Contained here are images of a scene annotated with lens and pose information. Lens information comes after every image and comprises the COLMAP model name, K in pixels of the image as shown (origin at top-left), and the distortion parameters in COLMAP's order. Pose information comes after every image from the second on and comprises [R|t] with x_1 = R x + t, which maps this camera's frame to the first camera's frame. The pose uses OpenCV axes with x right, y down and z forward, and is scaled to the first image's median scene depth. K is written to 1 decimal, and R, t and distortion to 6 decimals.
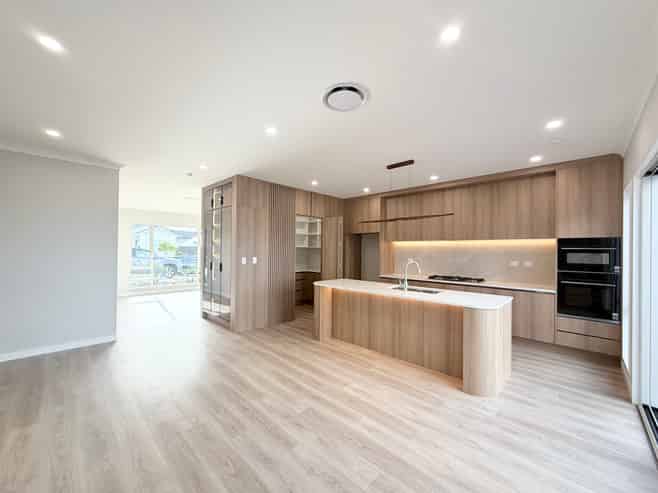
lens RADIAL K [[264.4, 0, 328.6], [0, 264.4, 249.5], [0, 0, 1]] dist [-0.001098, -0.000159]
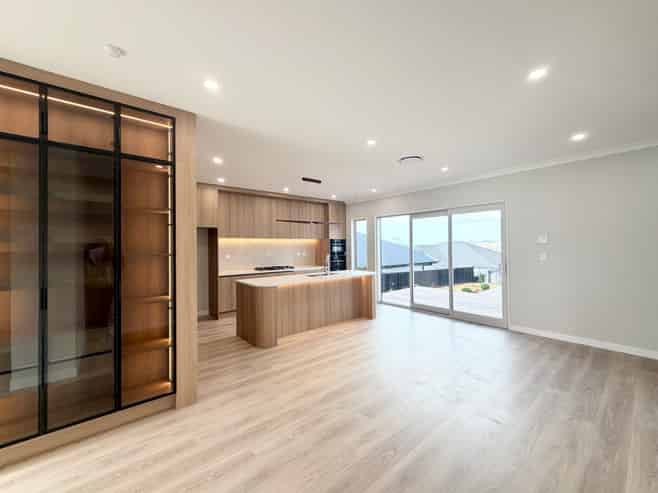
lens RADIAL K [[262.5, 0, 327.7], [0, 262.5, 243.8], [0, 0, 1]] dist [0.000082, 0.000012]
pose [[0.117033, -0.002450, 0.993125, -0.820673], [0.010032, 0.999949, 0.001284, -0.008422], [-0.993077, 0.009813, 0.117052, 0.633748]]
